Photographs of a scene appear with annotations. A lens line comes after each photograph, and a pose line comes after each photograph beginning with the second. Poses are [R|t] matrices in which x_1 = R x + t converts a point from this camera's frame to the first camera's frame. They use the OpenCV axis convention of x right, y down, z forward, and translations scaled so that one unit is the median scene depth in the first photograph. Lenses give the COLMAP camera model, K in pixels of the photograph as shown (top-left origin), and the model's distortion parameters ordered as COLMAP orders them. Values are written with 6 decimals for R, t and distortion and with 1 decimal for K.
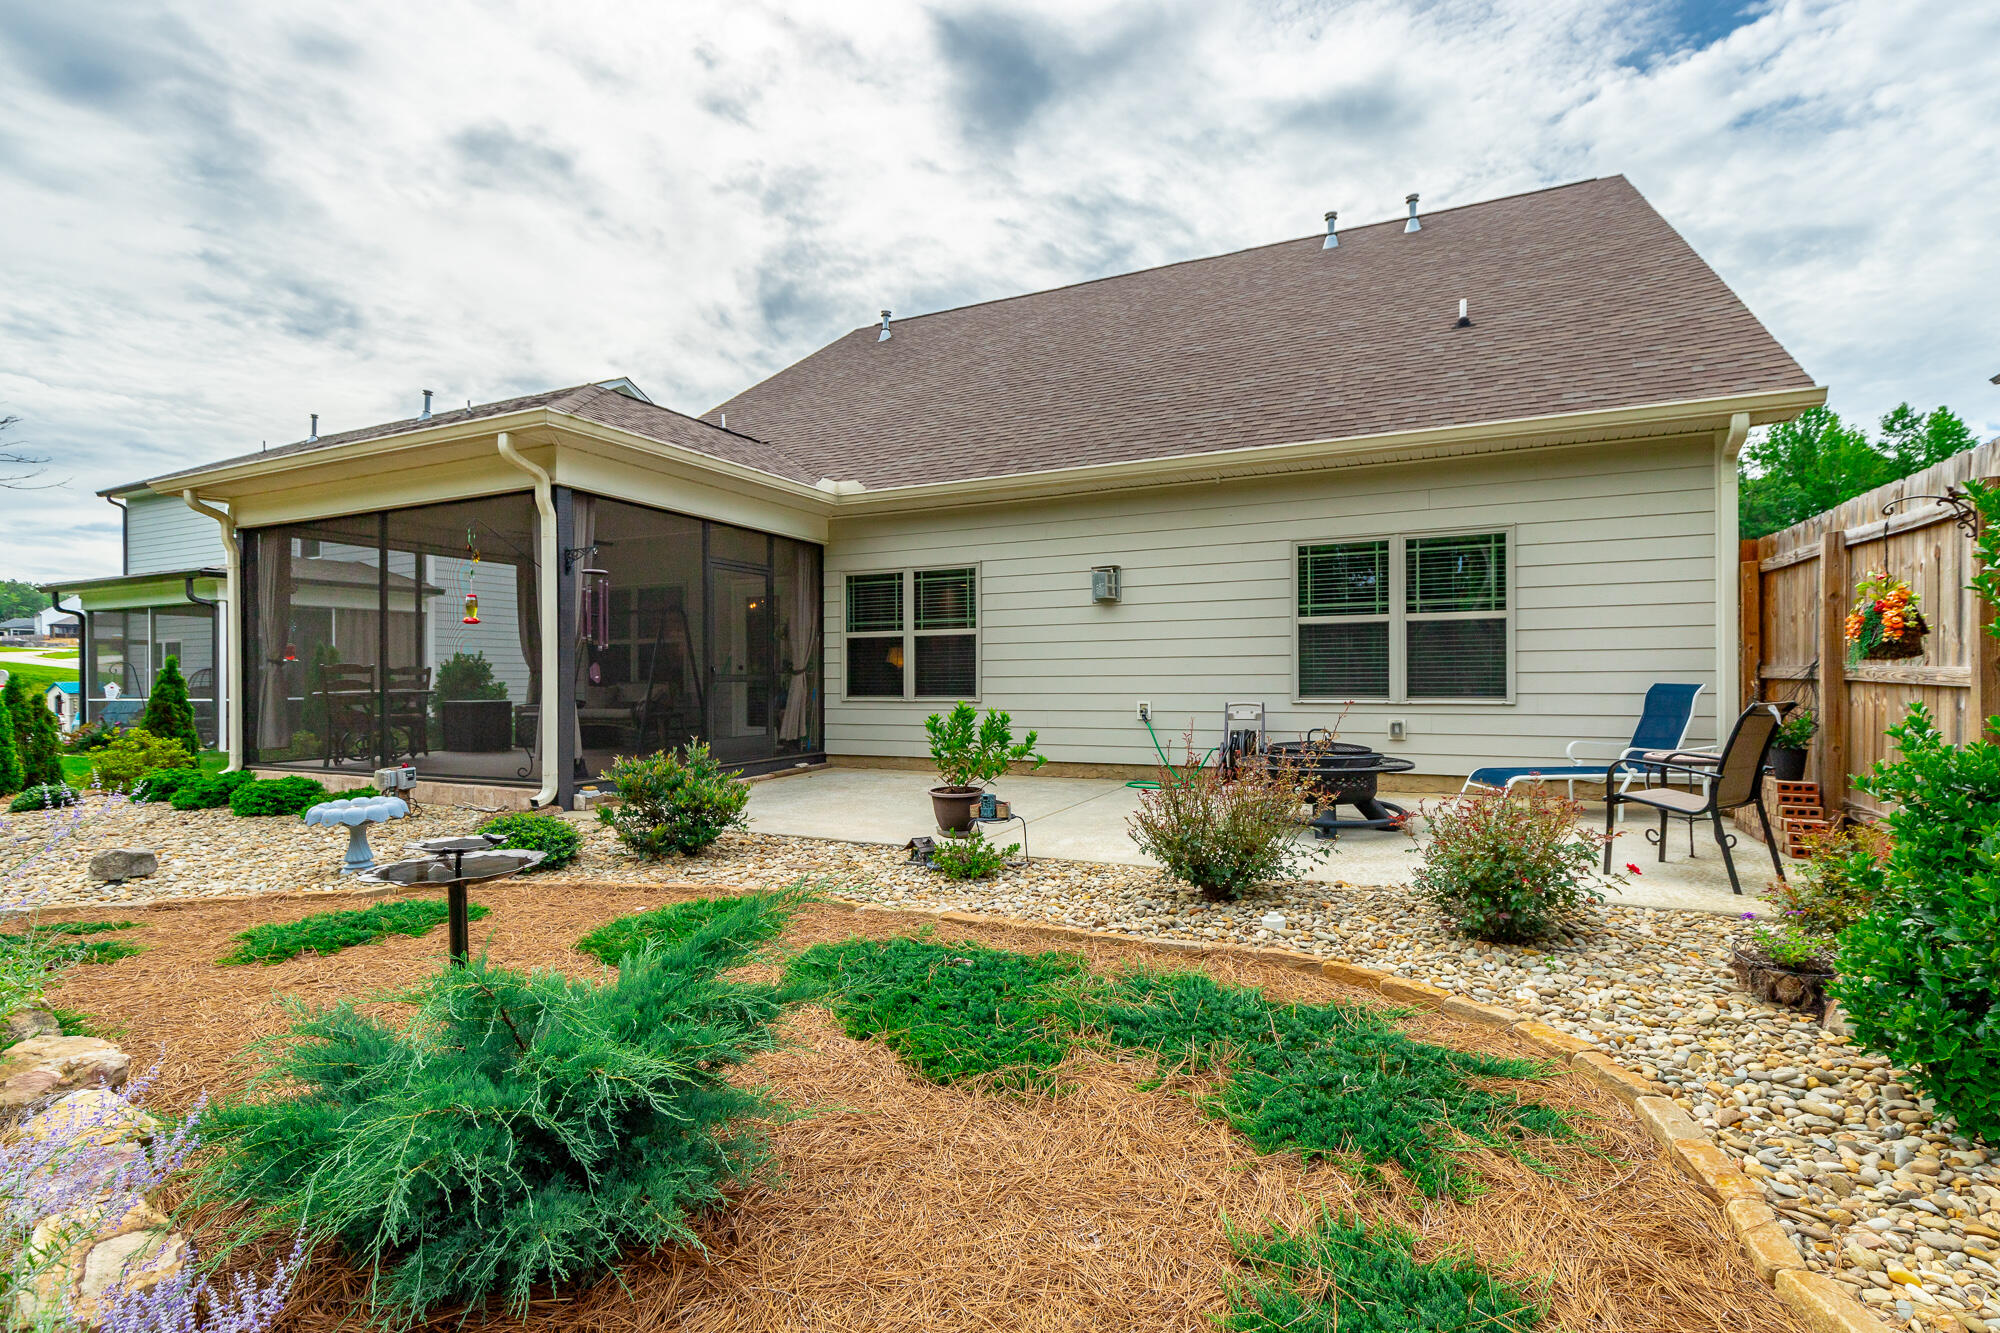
lens RADIAL K [[931.6, 0, 998.7], [0, 931.6, 676.9], [0, 0, 1]] dist [0.001148, 0.000103]
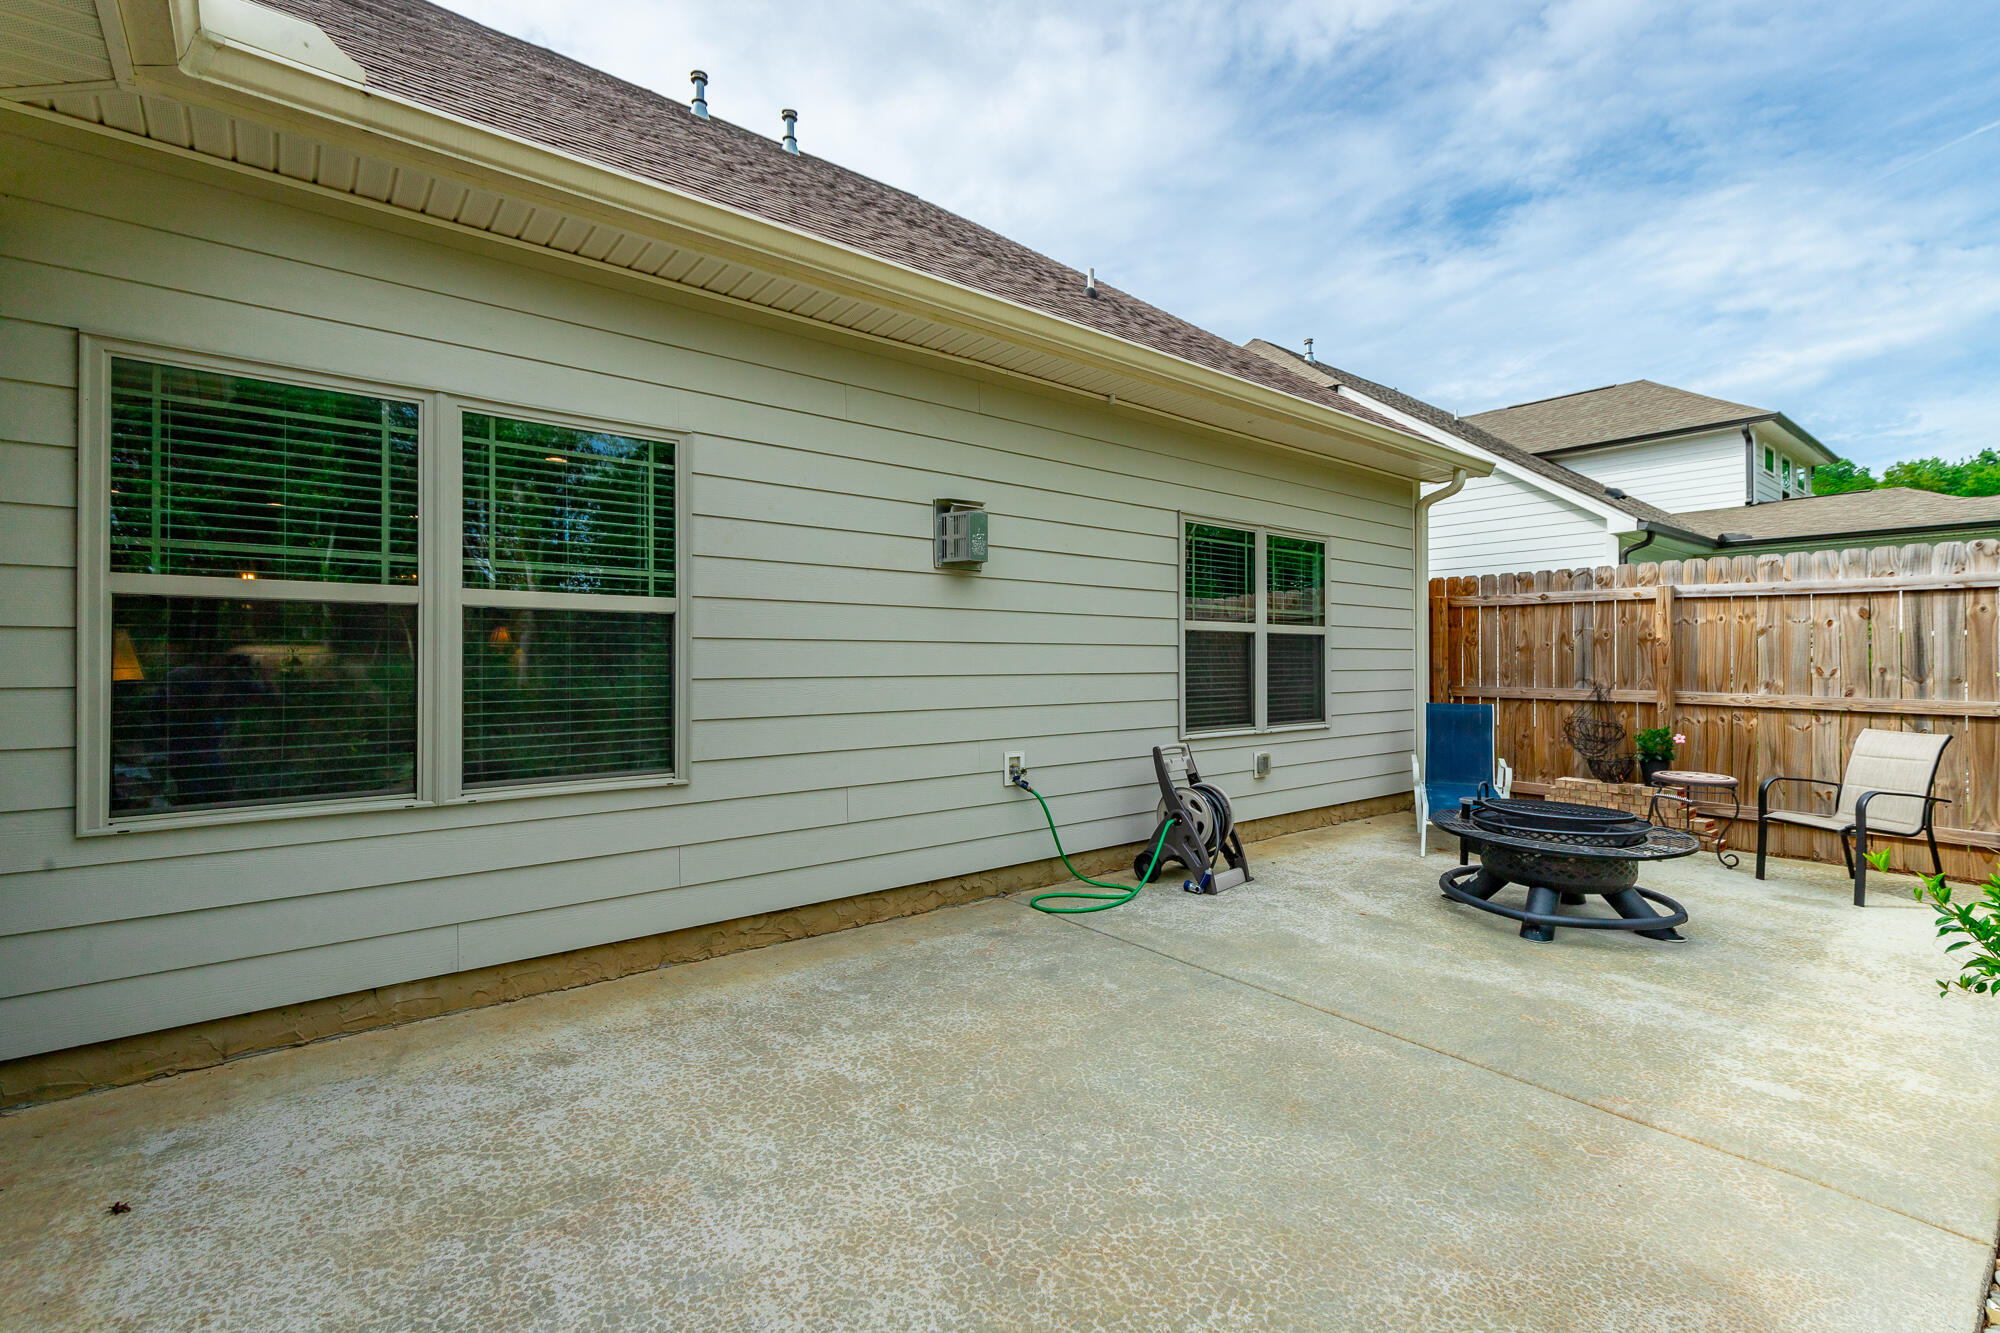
lens RADIAL K [[897.4, 0, 1011.0], [0, 897.4, 674.4], [0, 0, 1]] dist [0.002233, -0.000083]
pose [[0.411471, -0.005126, 0.911409, -0.302336], [-0.002140, 0.999976, 0.006590, -0.021985], [-0.911420, -0.004662, 0.411450, 0.691908]]
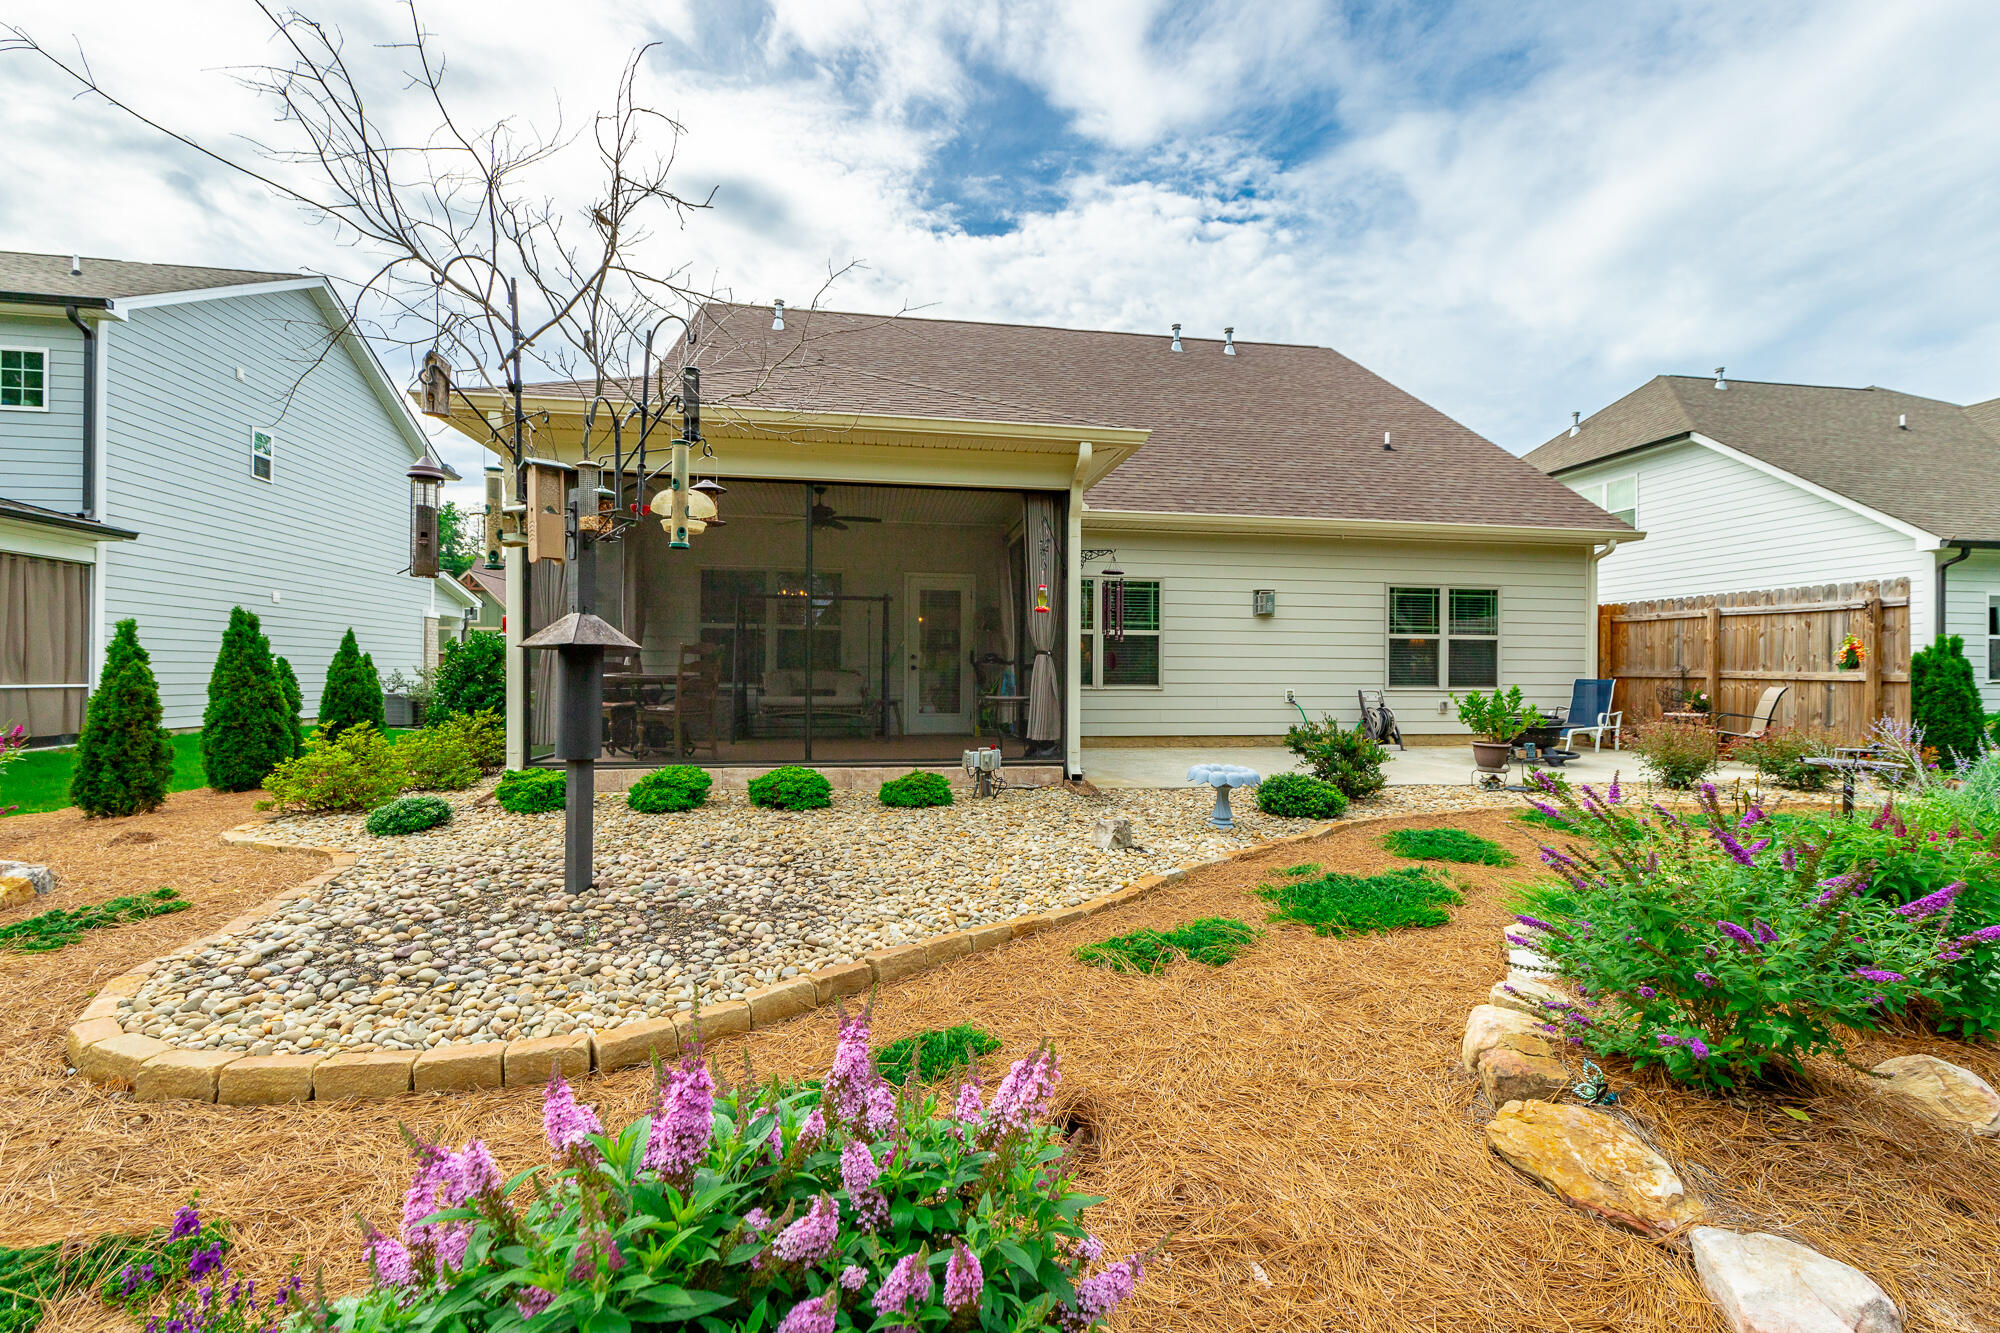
lens RADIAL K [[908.9, 0, 1000.0], [0, 908.9, 666.5], [0, 0, 1]] dist [0.000017, 0.000013]
pose [[0.820220, 0.018376, 0.571753, -0.865414], [-0.013517, 0.999827, -0.012743, 0.014003], [-0.571888, 0.002723, 0.820327, 0.120586]]
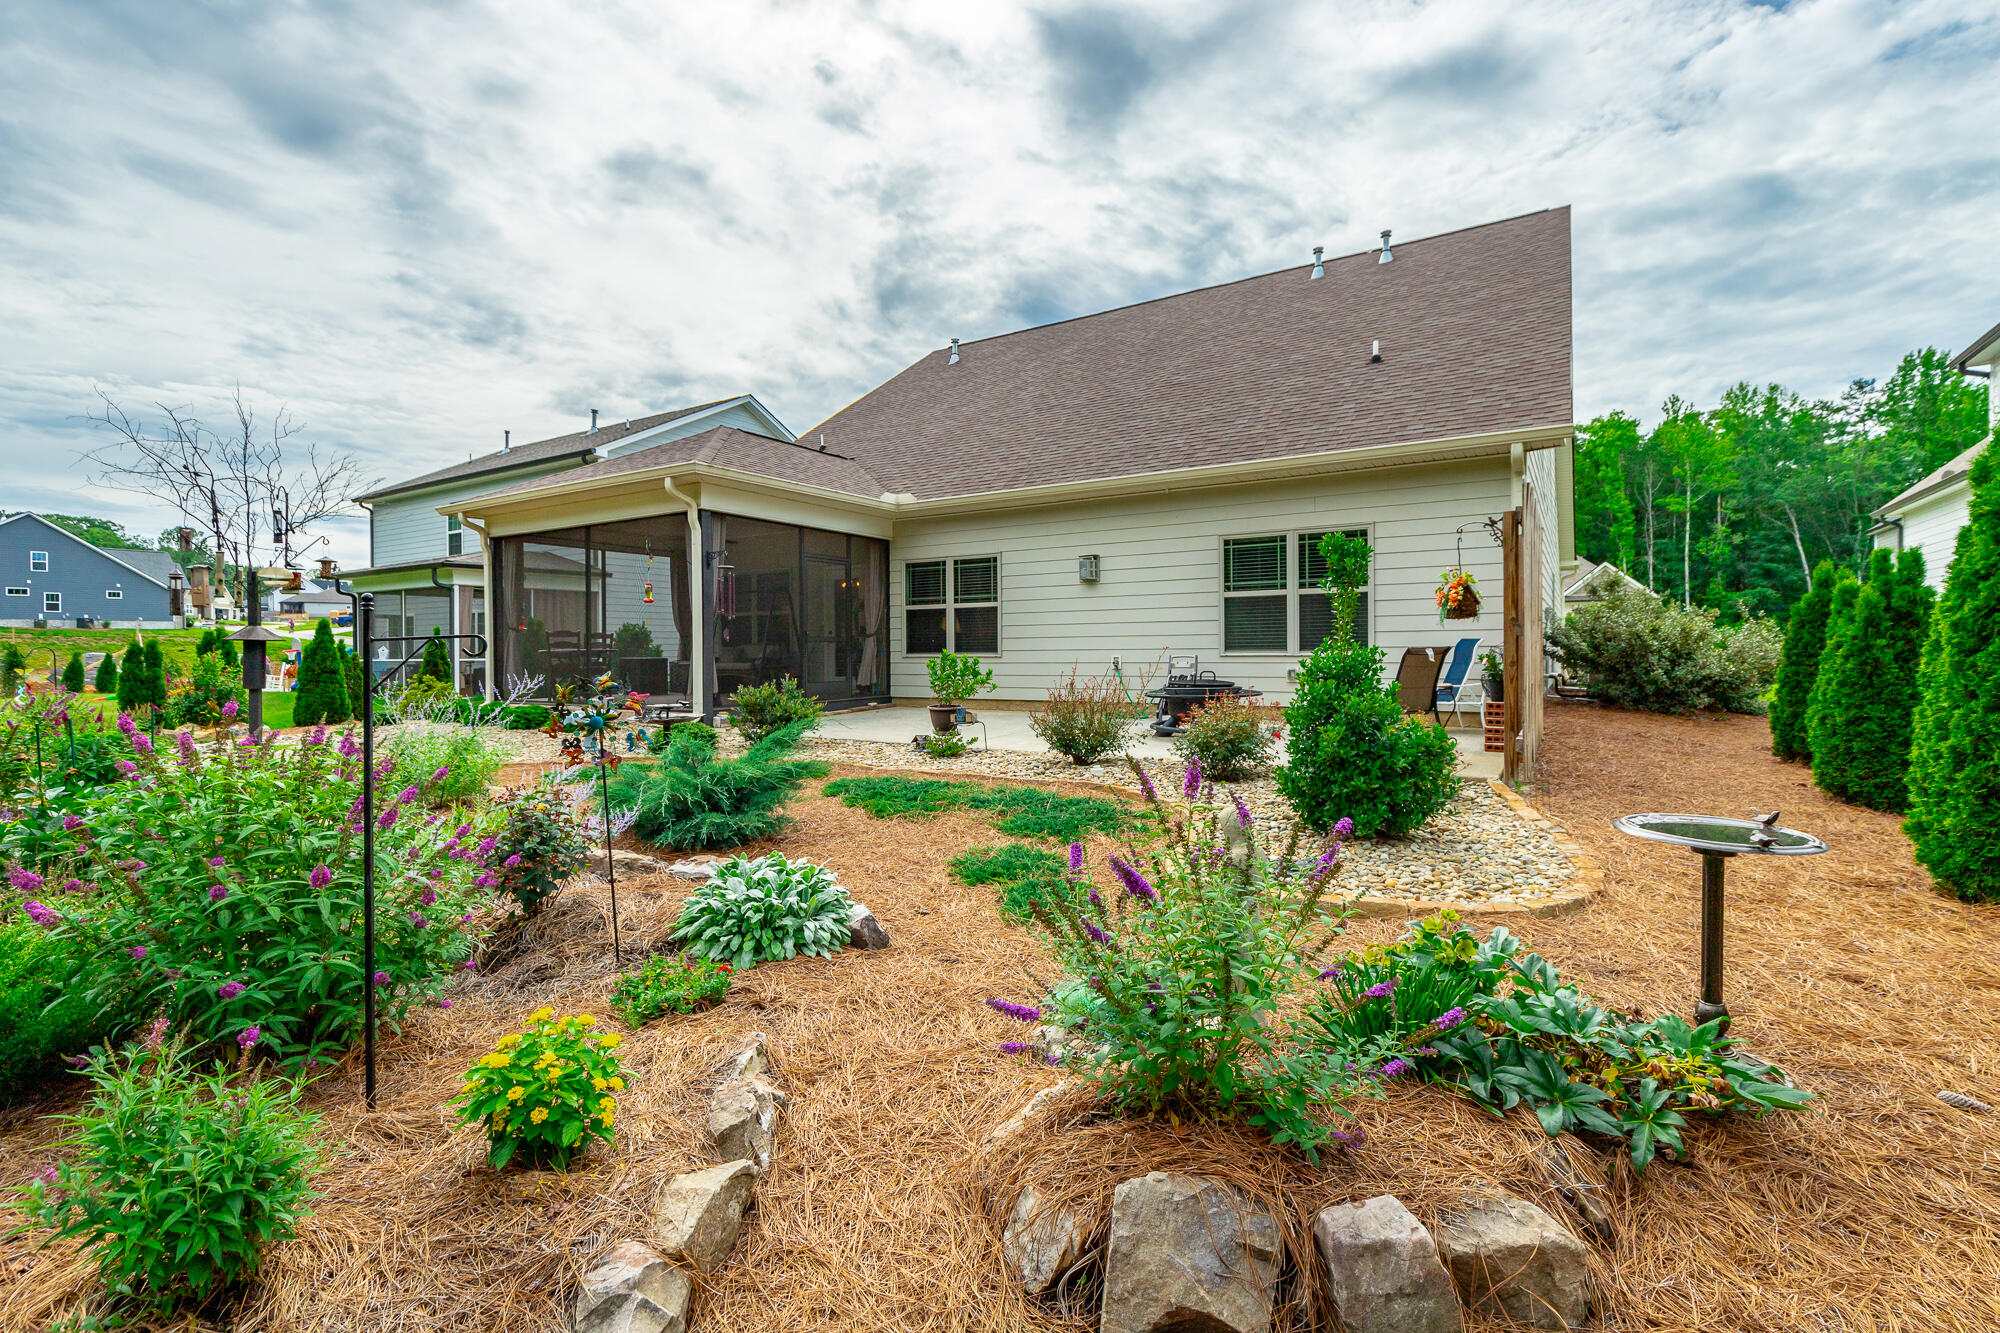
lens RADIAL K [[906.2, 0, 989.1], [0, 906.2, 631.2], [0, 0, 1]] dist [0.001422, 0.000076]
pose [[0.992000, -0.004325, -0.126167, 0.123568], [0.002147, 0.999846, -0.017390, 0.012358], [0.126223, 0.016980, 0.991857, -0.283412]]
